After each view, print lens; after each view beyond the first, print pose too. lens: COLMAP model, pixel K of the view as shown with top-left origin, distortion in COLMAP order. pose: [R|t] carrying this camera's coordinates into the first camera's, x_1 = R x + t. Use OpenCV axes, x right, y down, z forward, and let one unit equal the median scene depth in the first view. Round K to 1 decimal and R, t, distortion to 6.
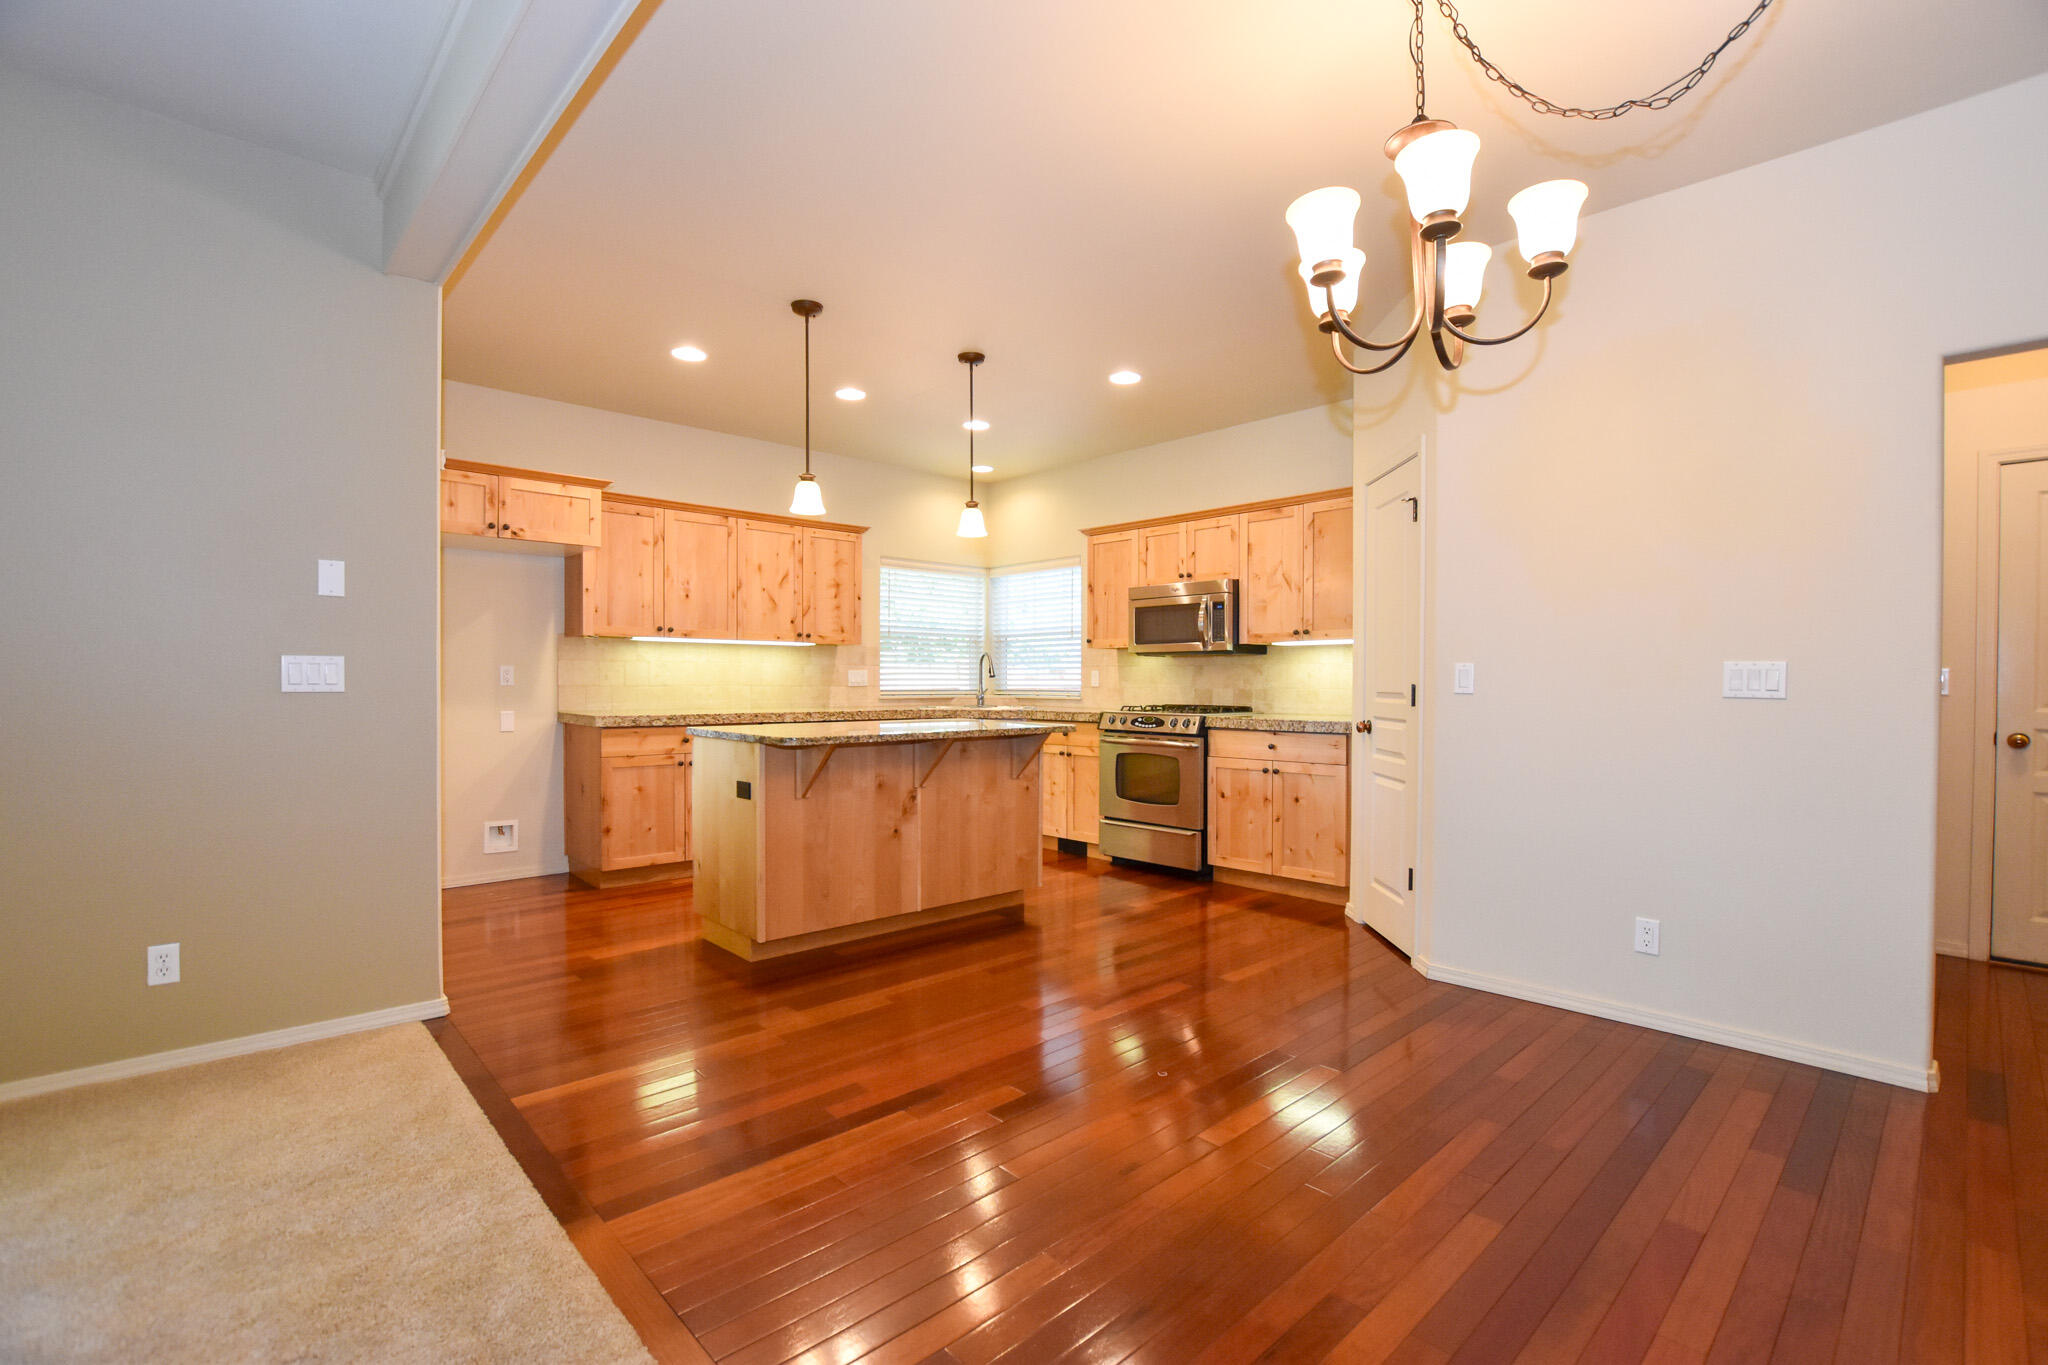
lens RADIAL K [[916.3, 0, 1024.4], [0, 916.3, 692.9], [0, 0, 1]] dist [-0.038156, 0.009592]
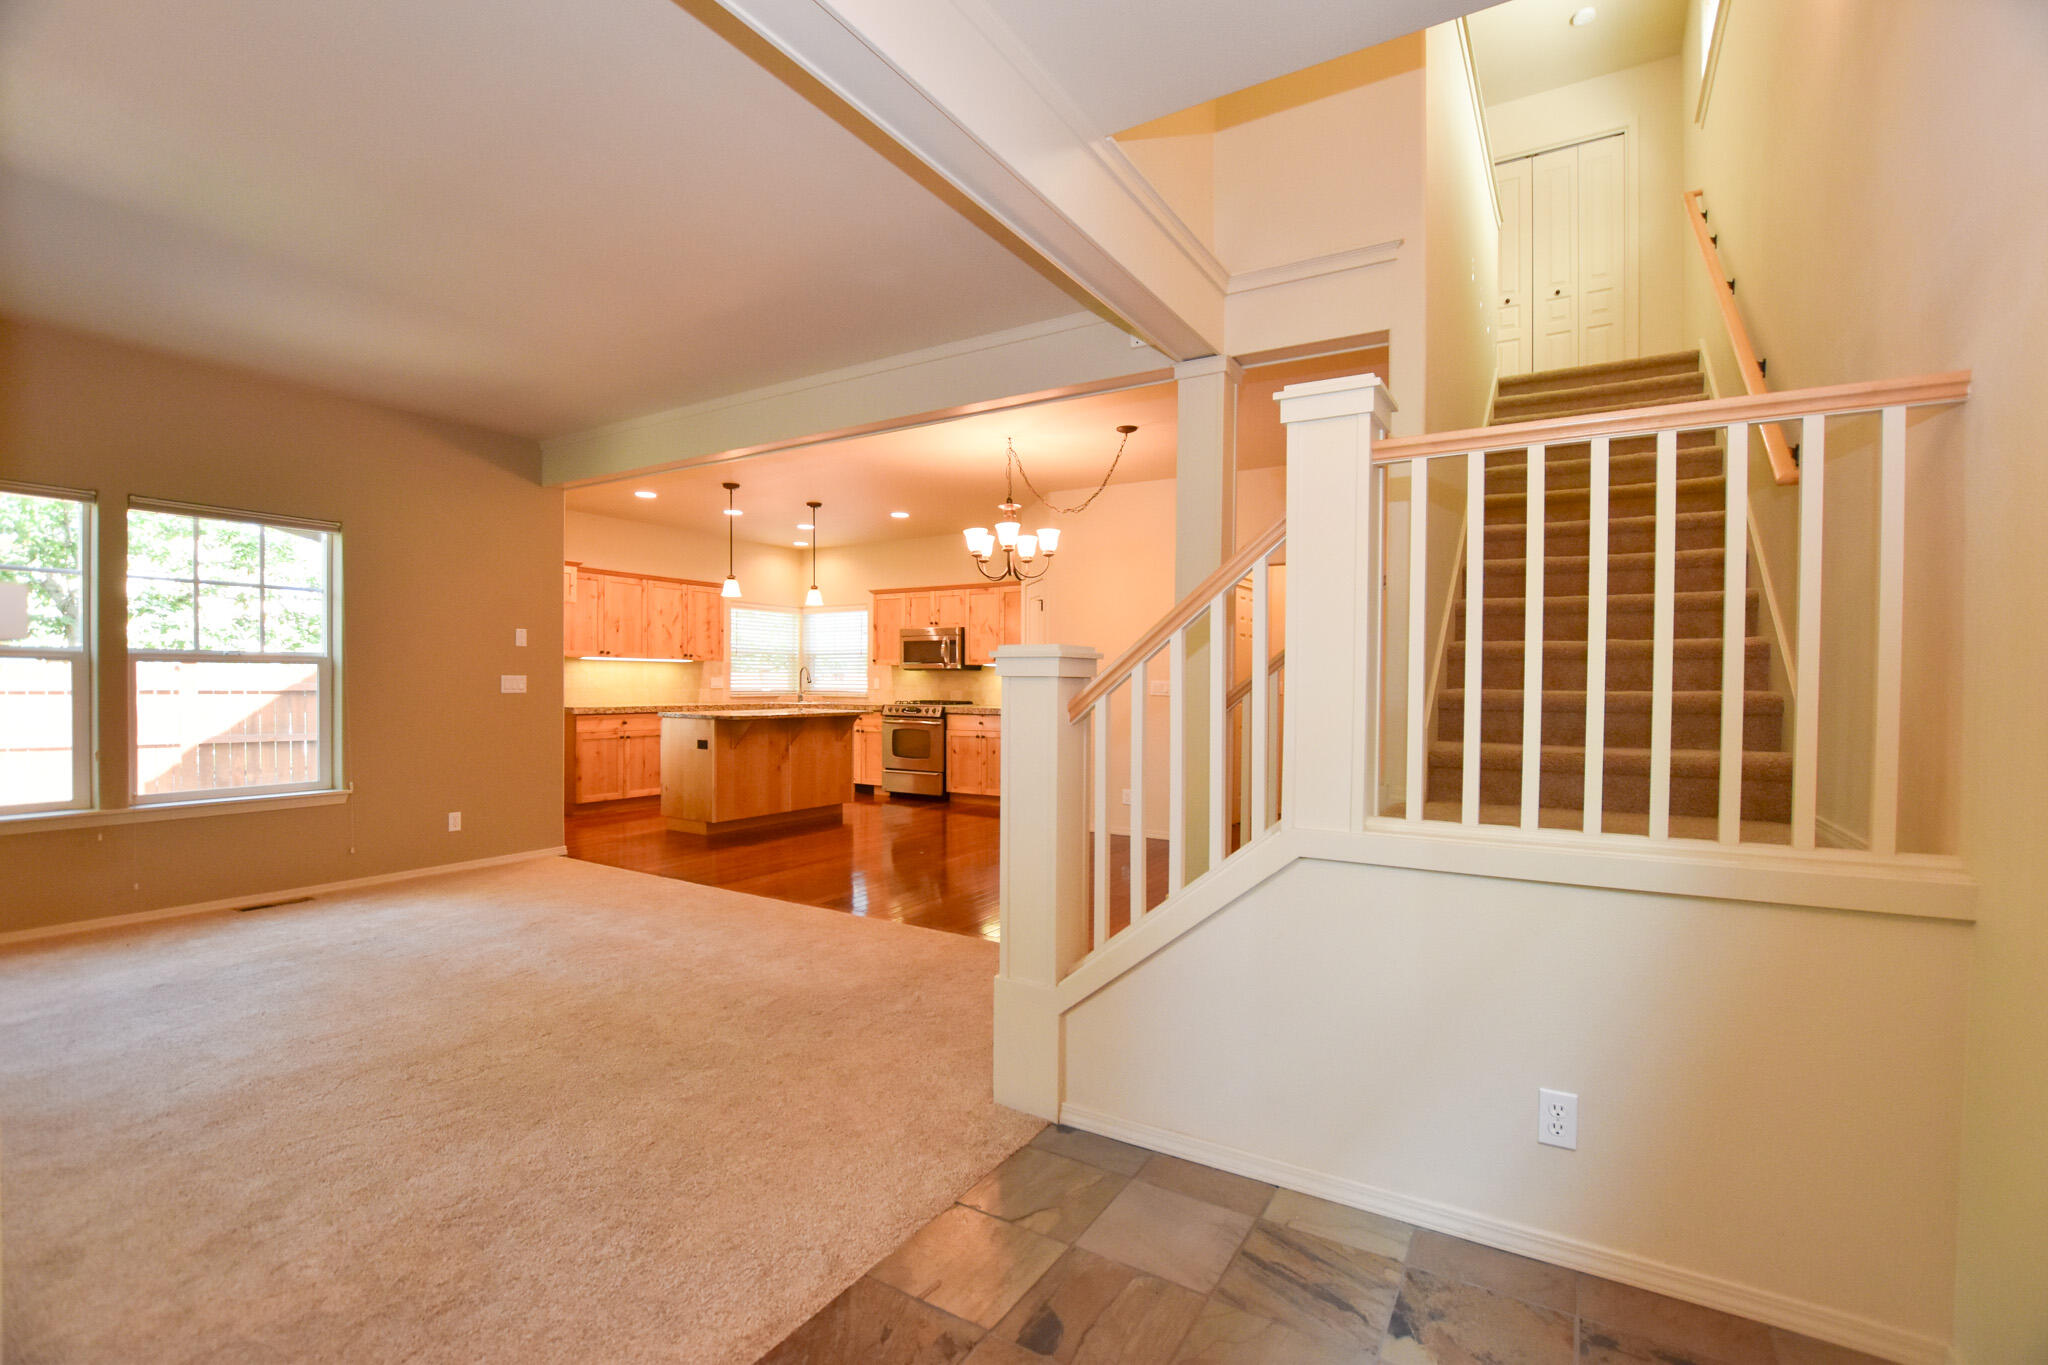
lens RADIAL K [[890.7, 0, 1011.0], [0, 890.7, 689.7], [0, 0, 1]] dist [-0.026364, 0.000177]
pose [[0.967931, 0.001264, 0.251213, -0.102863], [-0.000531, 0.999995, -0.002987, -0.001611], [-0.251216, 0.002758, 0.967927, -0.651523]]
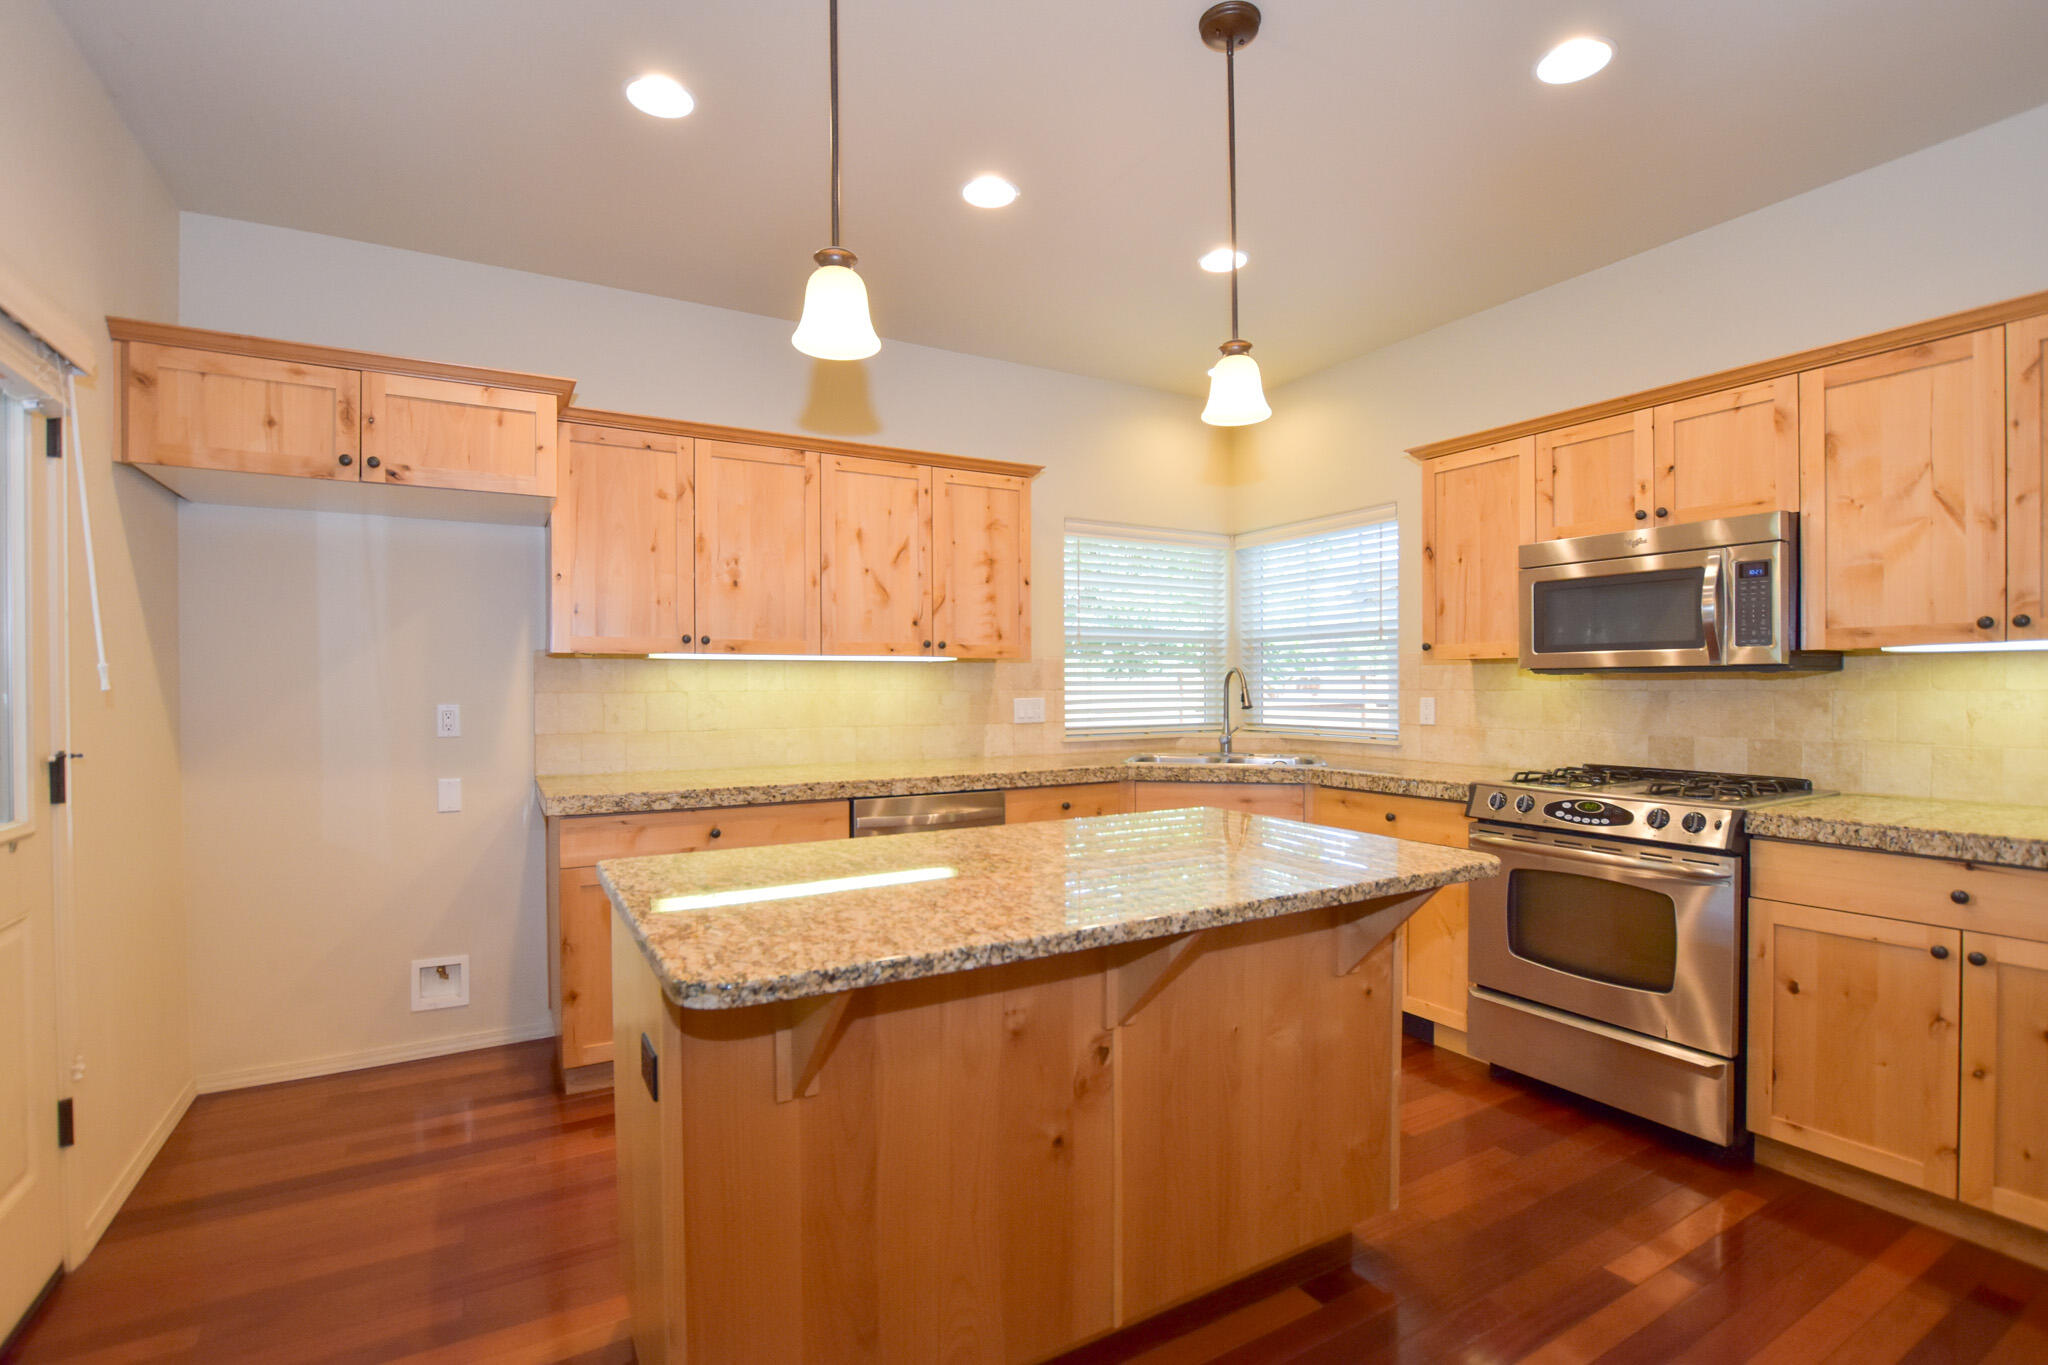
lens RADIAL K [[951.8, 0, 1023.1], [0, 951.8, 697.2], [0, 0, 1]] dist [-0.029943, 0.002226]
pose [[0.974237, -0.004364, -0.225486, -0.046633], [0.004394, 0.999990, -0.000369, -0.031277], [0.225486, -0.000632, 0.974246, 0.447974]]
